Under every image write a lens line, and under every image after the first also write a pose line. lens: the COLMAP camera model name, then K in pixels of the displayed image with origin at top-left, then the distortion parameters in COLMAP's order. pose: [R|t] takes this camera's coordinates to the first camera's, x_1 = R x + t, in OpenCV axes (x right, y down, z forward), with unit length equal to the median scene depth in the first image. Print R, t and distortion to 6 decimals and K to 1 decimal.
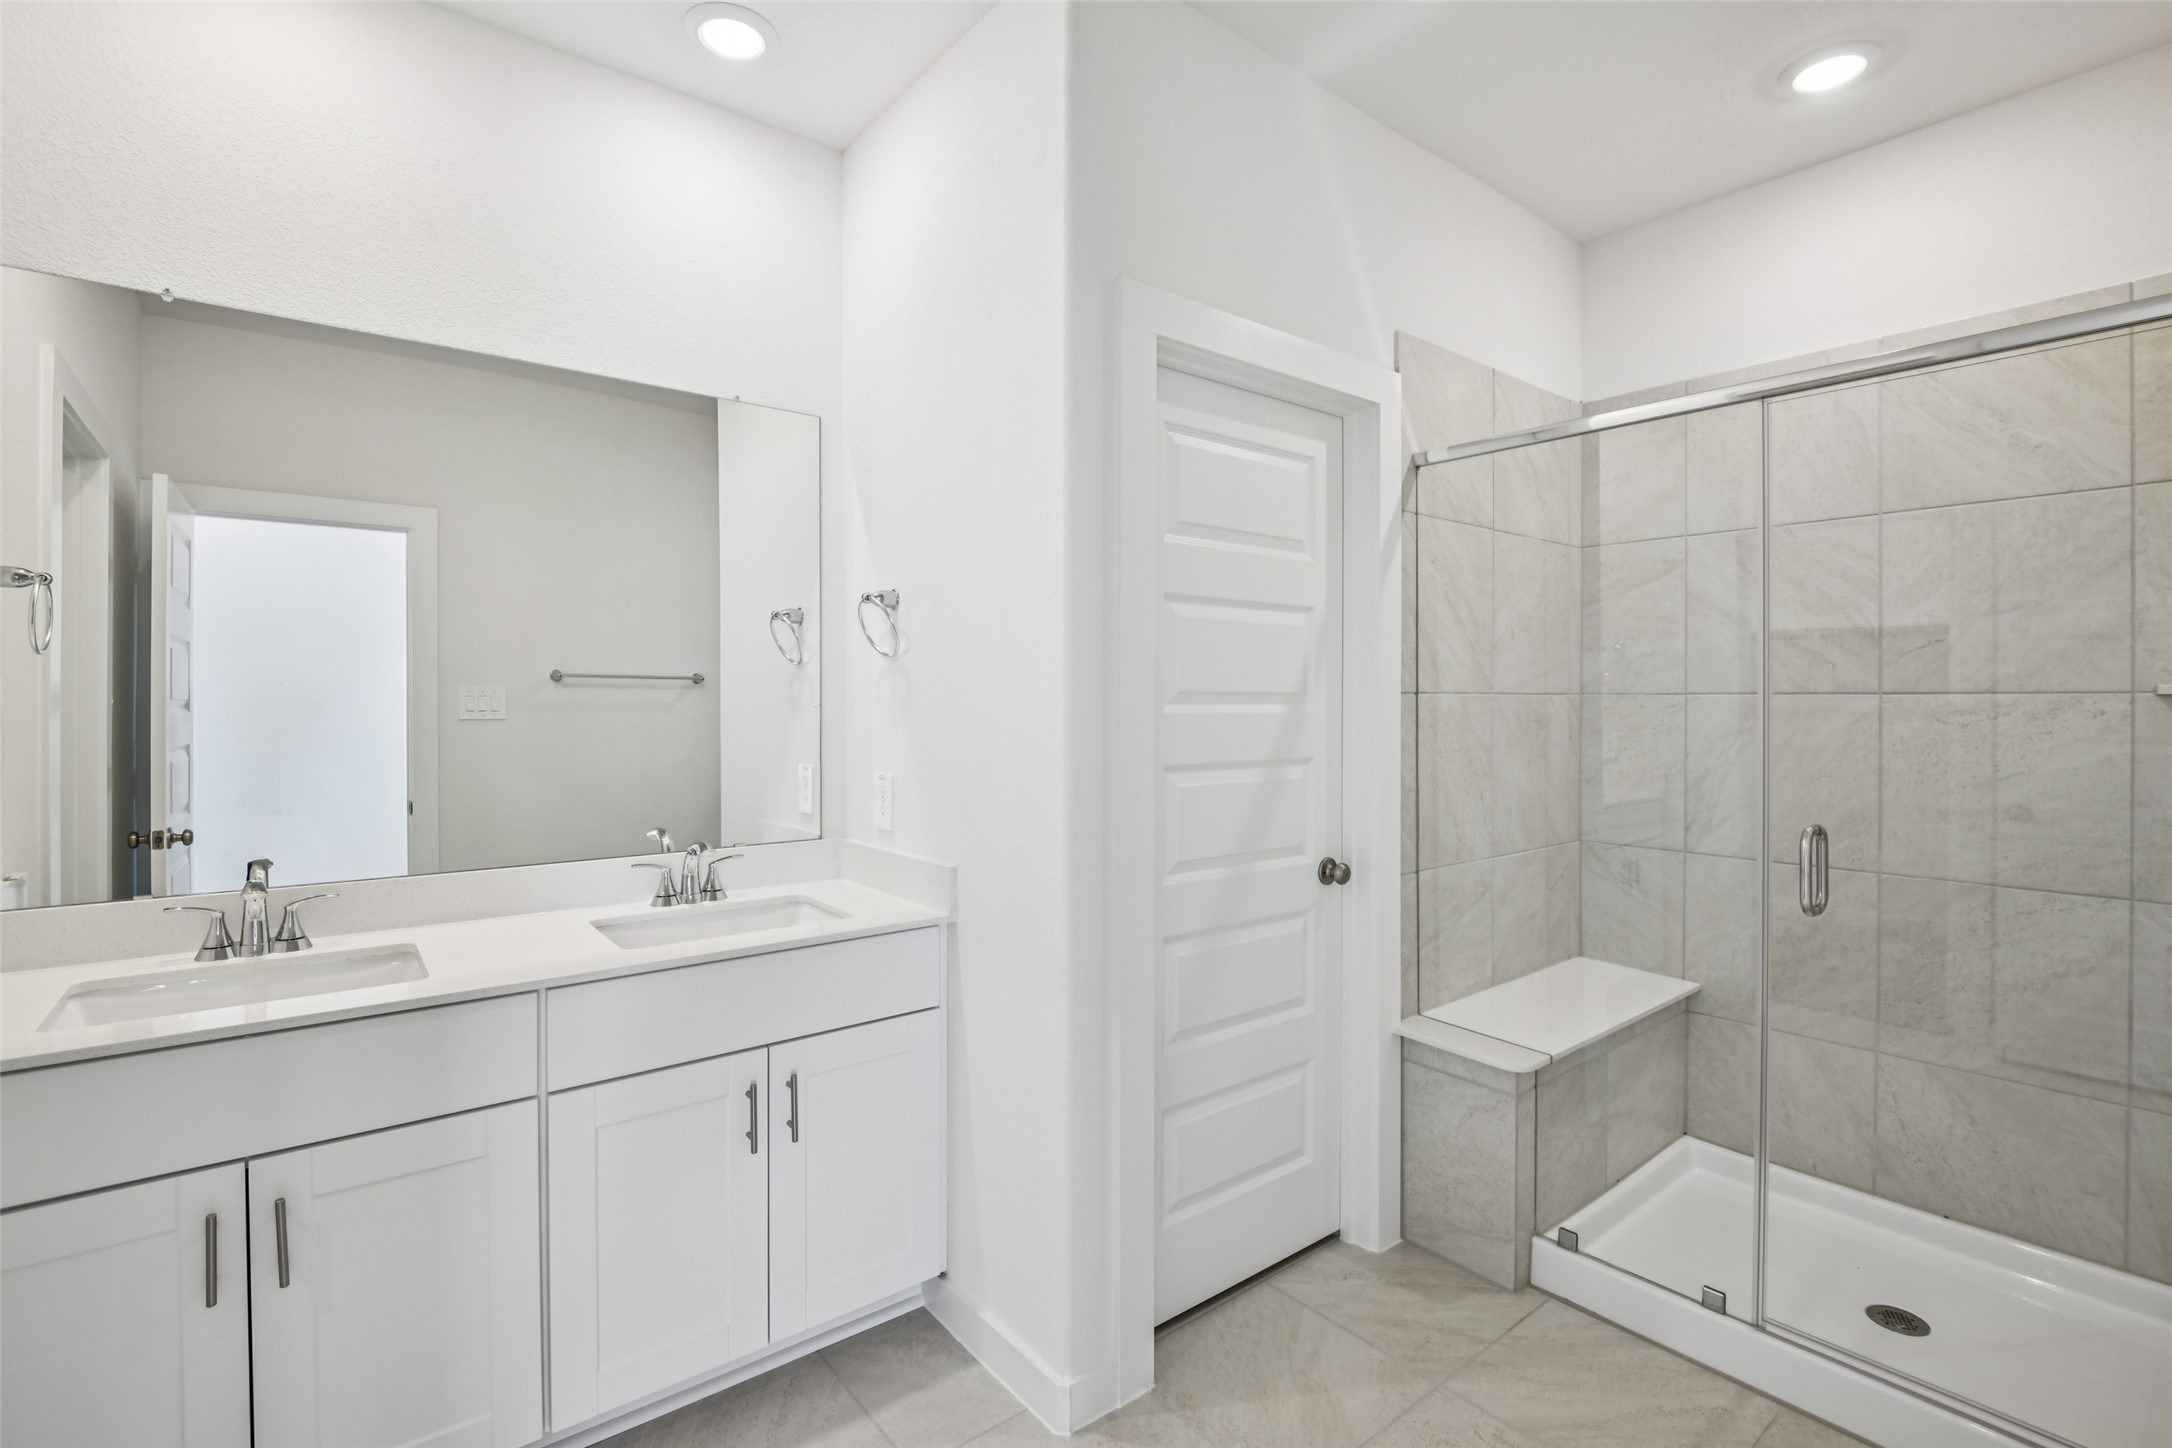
lens RADIAL K [[1004.4, 0, 1086.8], [0, 1004.4, 688.2], [0, 0, 1]] dist [-0.013546, -0.004297]
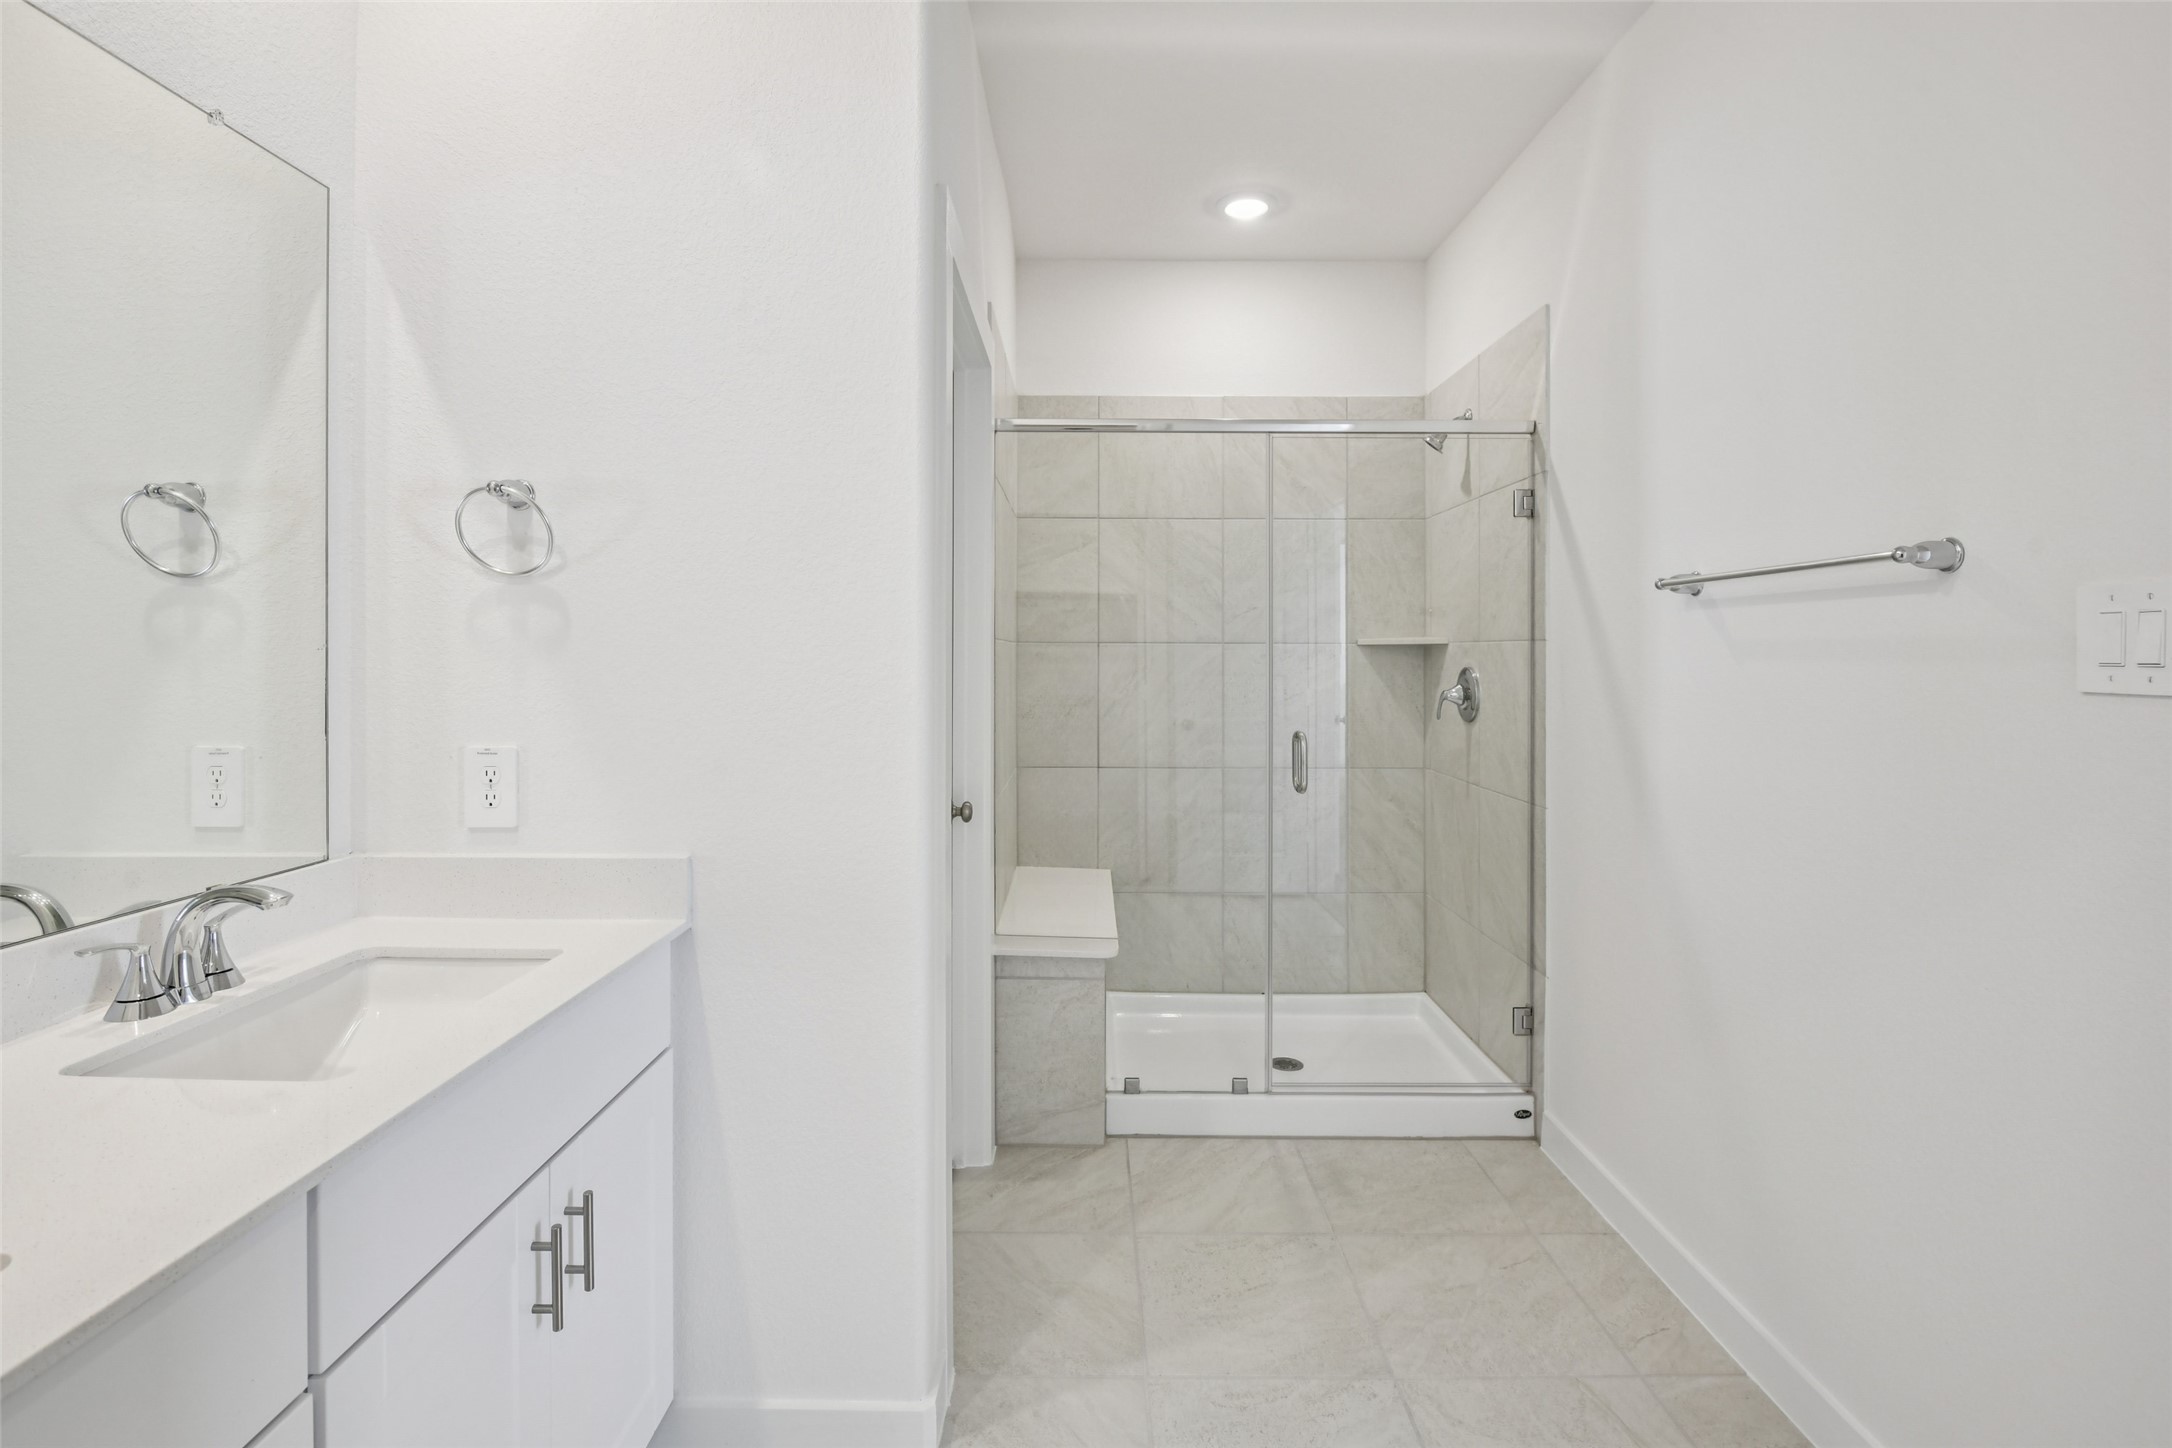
lens RADIAL K [[1004.4, 0, 1101.7], [0, 1004.4, 635.3], [0, 0, 1]] dist [-0.013546, -0.004297]
pose [[0.621404, 0.014475, 0.783357, -0.504795], [-0.010217, 0.999894, -0.010372, 0.012147], [-0.783424, -0.001558, 0.621486, 0.259628]]
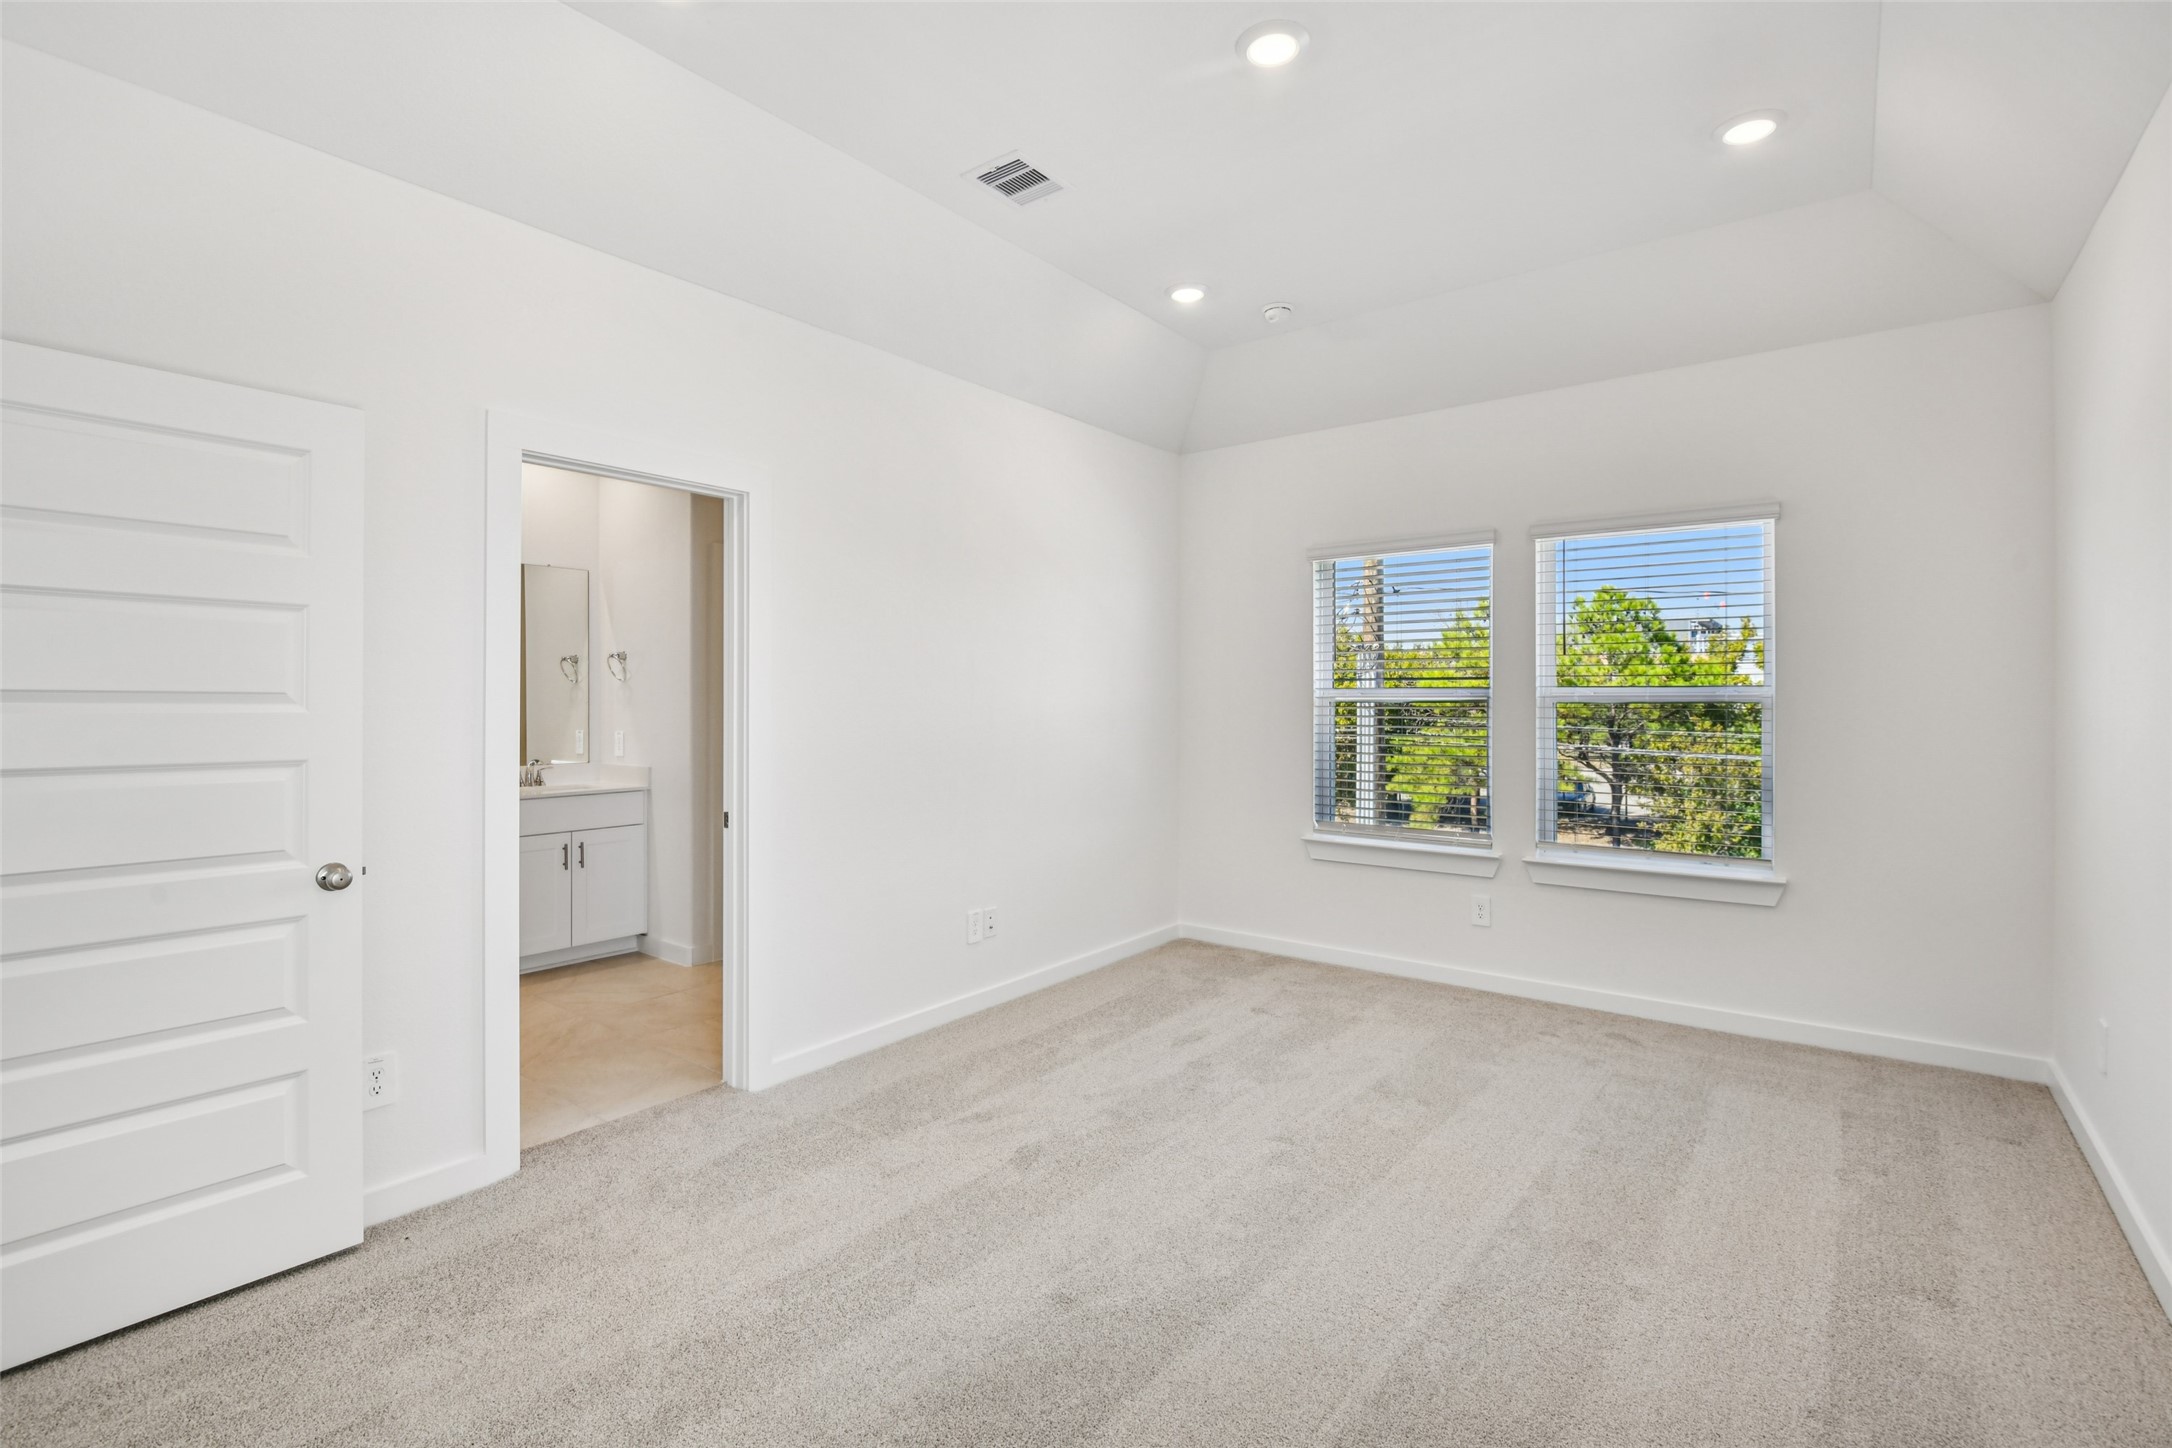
lens RADIAL K [[1004.4, 0, 1092.0], [0, 1004.4, 716.3], [0, 0, 1]] dist [-0.013546, -0.004297]
pose [[0.972182, 0.004230, 0.234189, 0.324540], [-0.009014, 0.999772, 0.019361, -0.005393], [-0.234054, -0.020933, 0.971998, -1.538347]]
